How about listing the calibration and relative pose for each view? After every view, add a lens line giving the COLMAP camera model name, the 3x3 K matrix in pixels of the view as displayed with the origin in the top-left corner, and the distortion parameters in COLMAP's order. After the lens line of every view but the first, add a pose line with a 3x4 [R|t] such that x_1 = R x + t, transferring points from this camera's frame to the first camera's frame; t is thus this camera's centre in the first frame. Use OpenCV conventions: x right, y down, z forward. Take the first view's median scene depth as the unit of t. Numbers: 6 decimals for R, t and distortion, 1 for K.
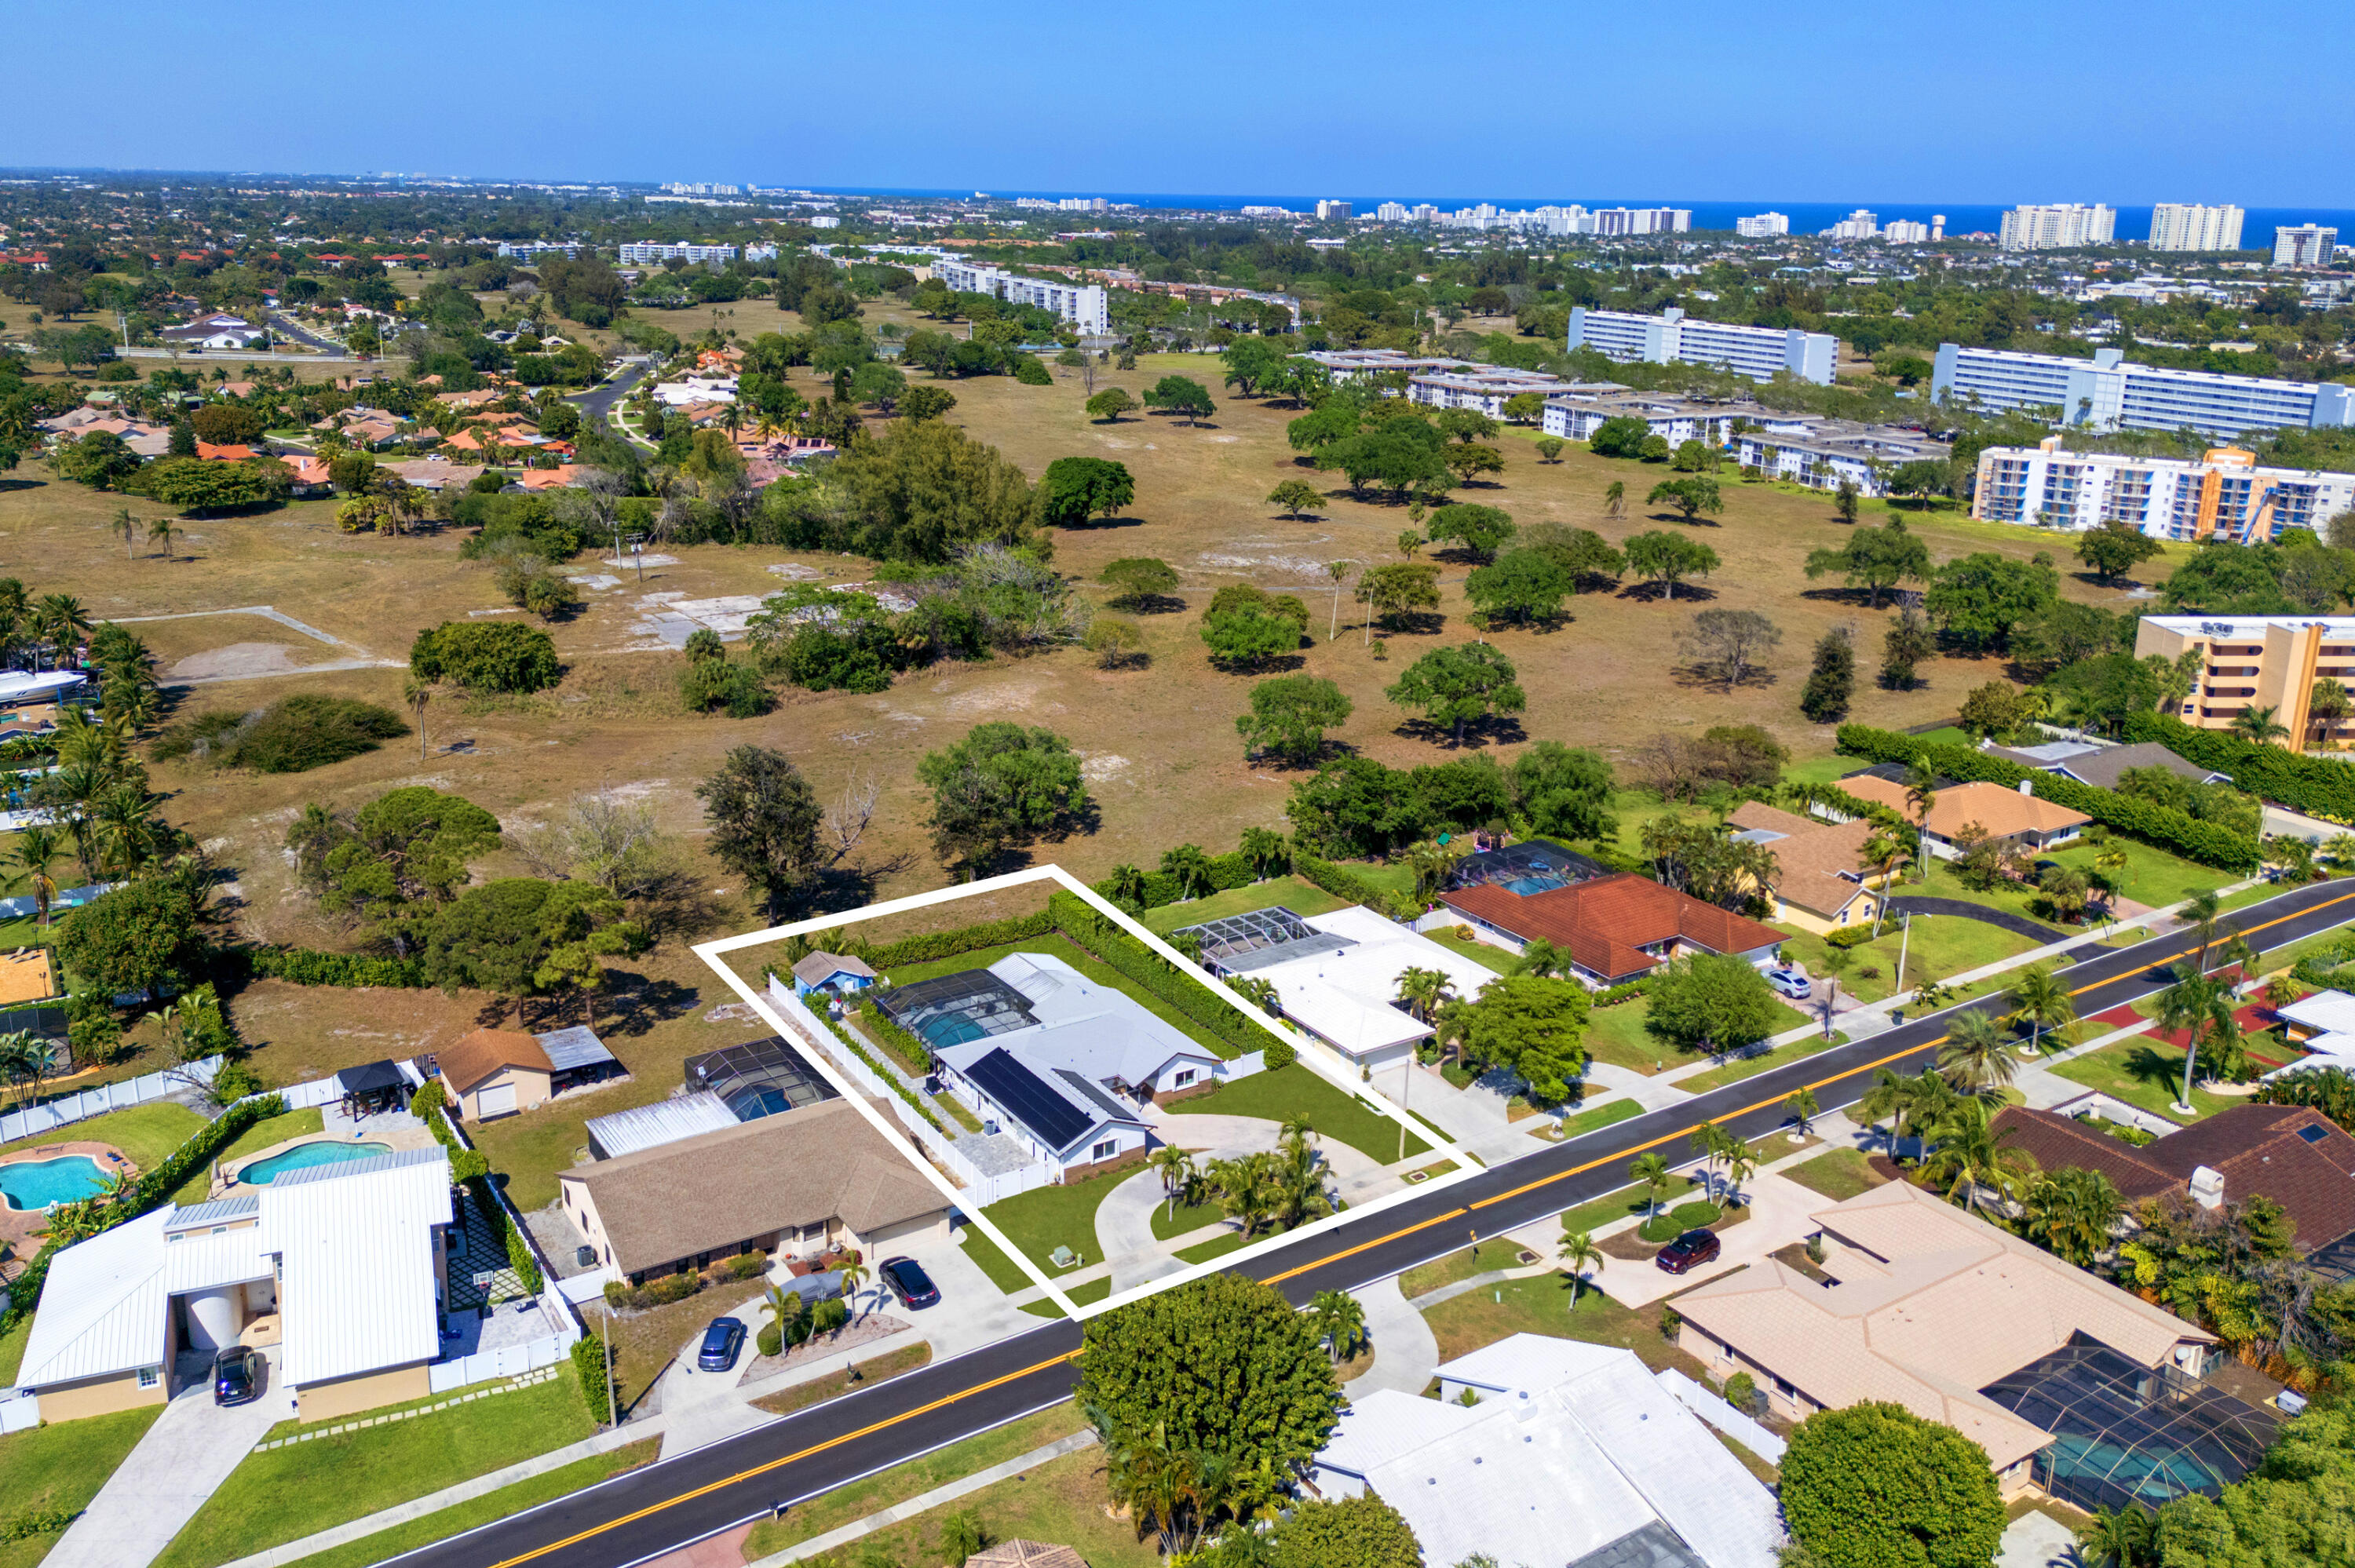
lens RADIAL K [[1965.3, 0, 1181.3], [0, 1965.3, 709.4], [0, 0, 1]] dist [0.047721, -0.015905]
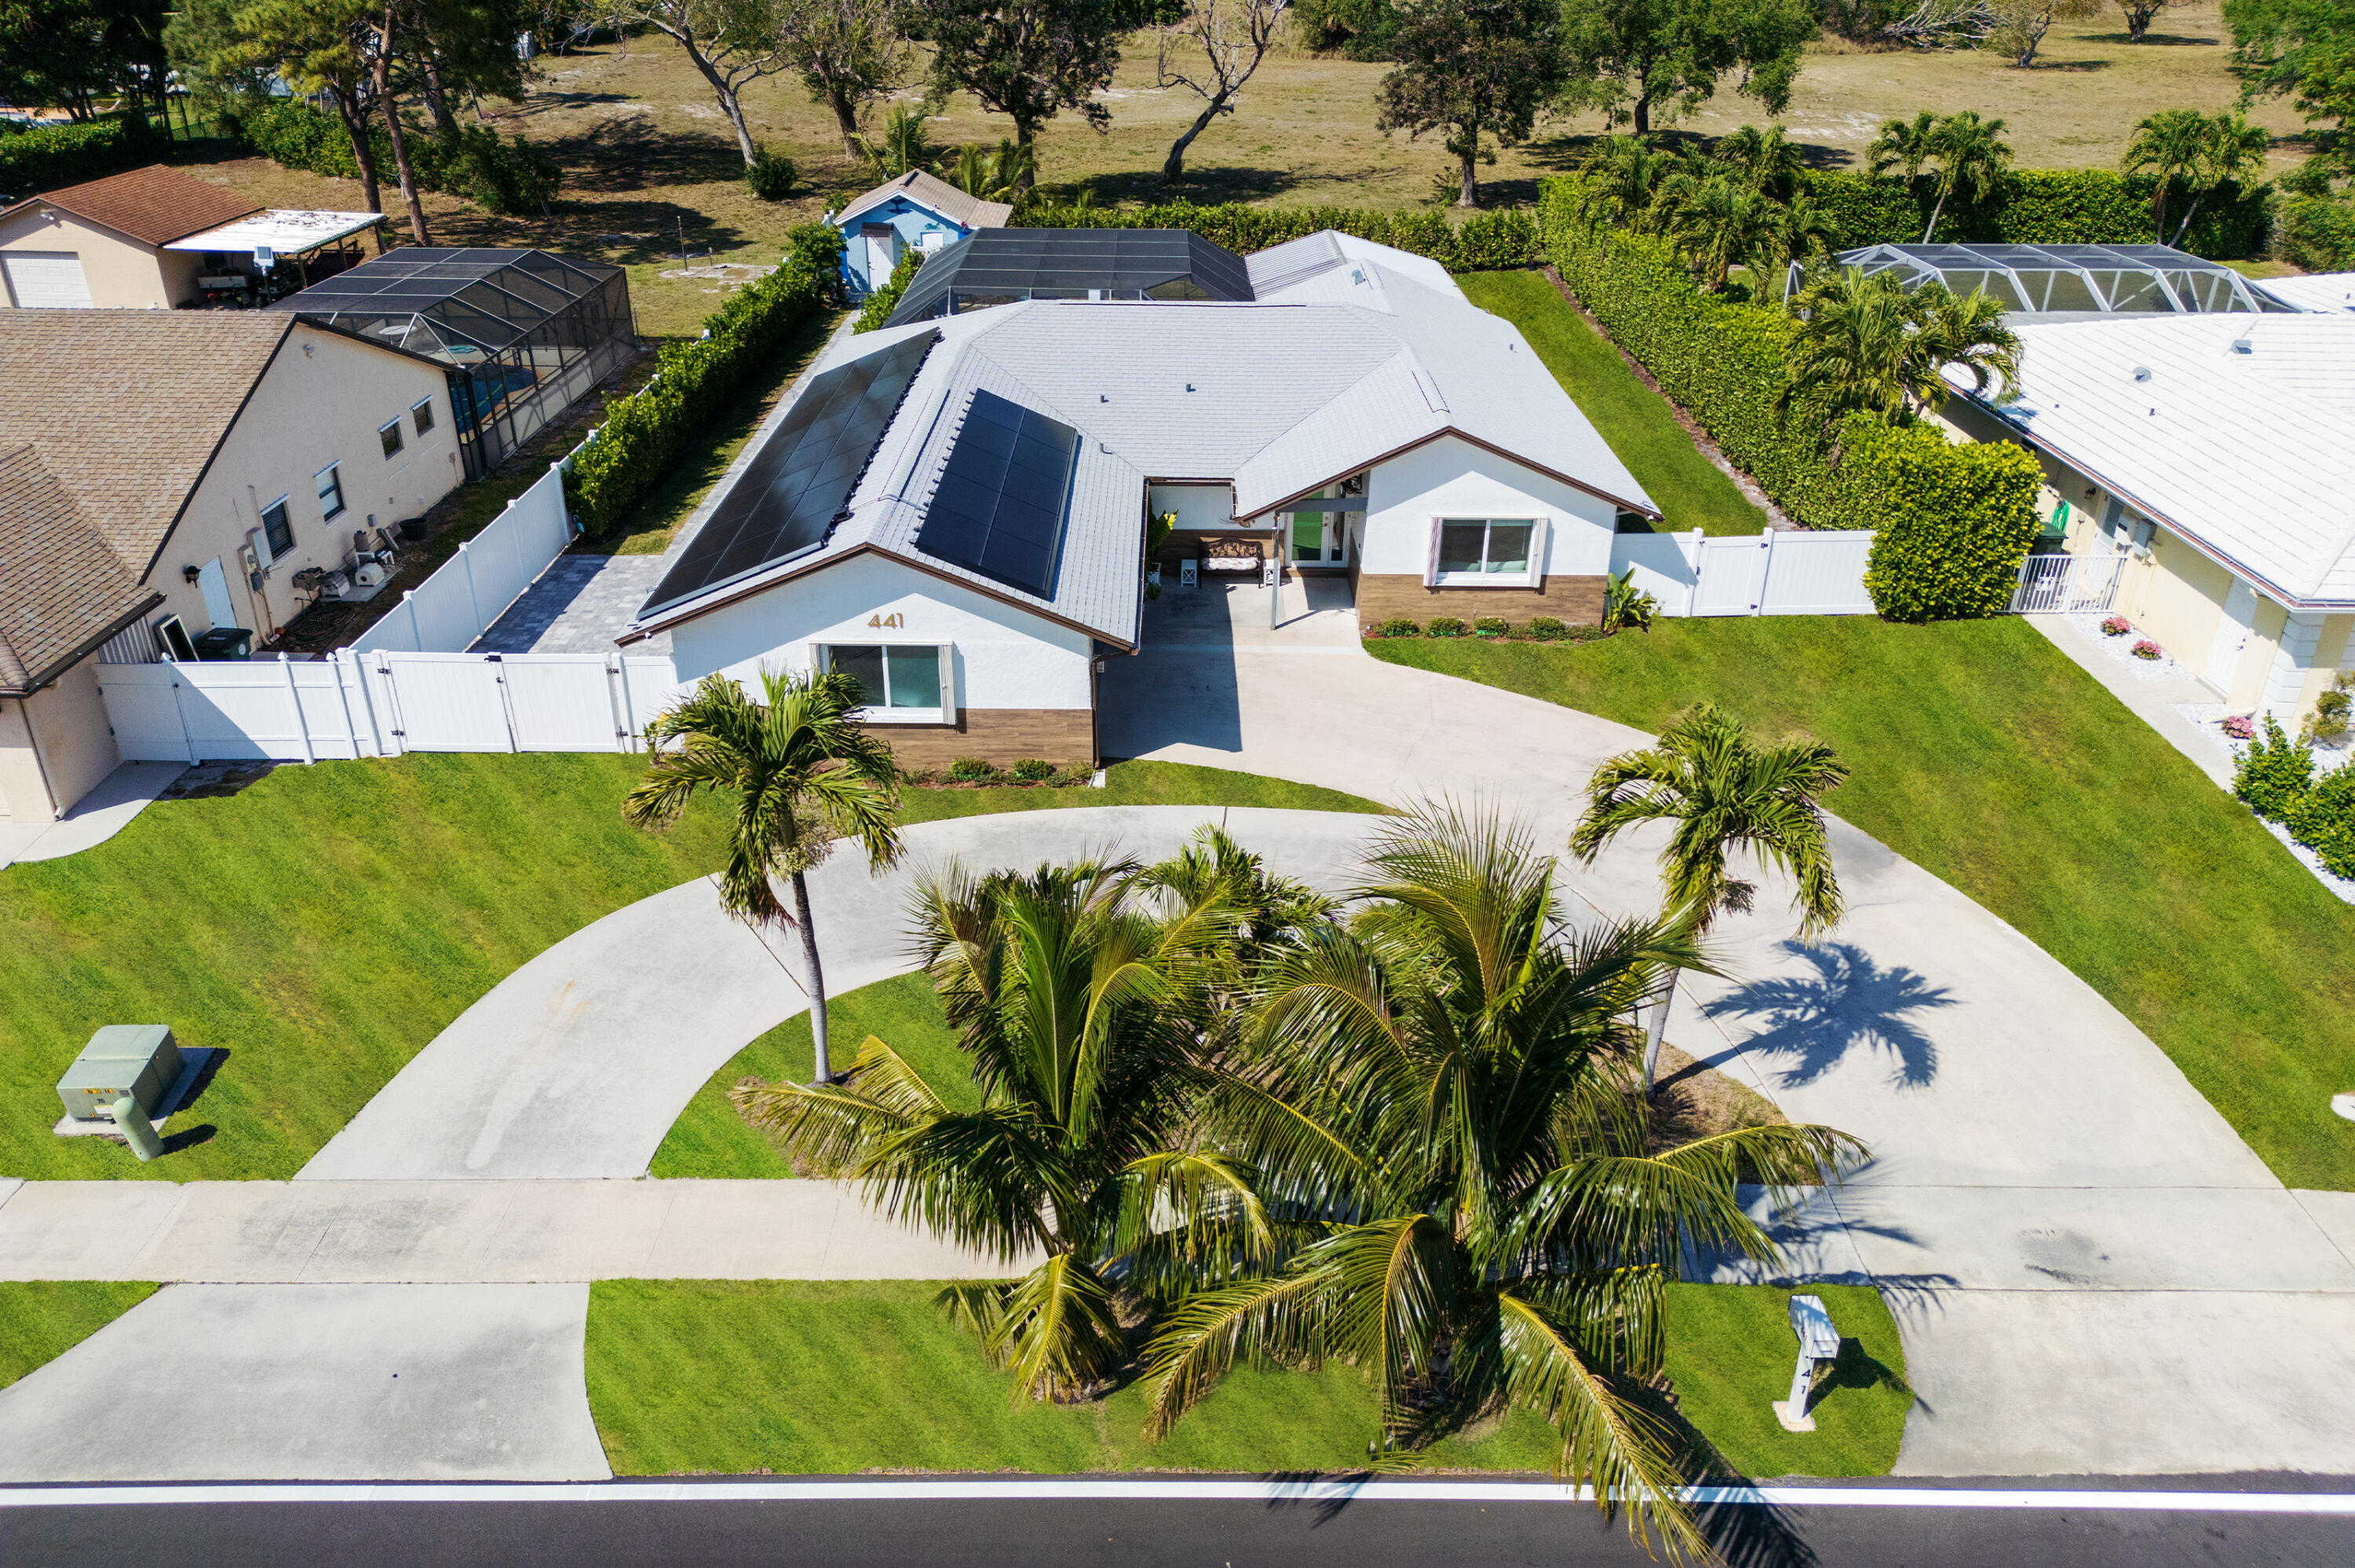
lens RADIAL K [[1699.1, 0, 1177.5], [0, 1699.1, 784.0], [0, 0, 1]] dist [-0.000649, -0.002098]
pose [[0.844534, 0.245583, -0.475869, 0.045616], [-0.145264, 0.960384, 0.237826, 0.098431], [0.515423, -0.131725, 0.846751, 0.457074]]
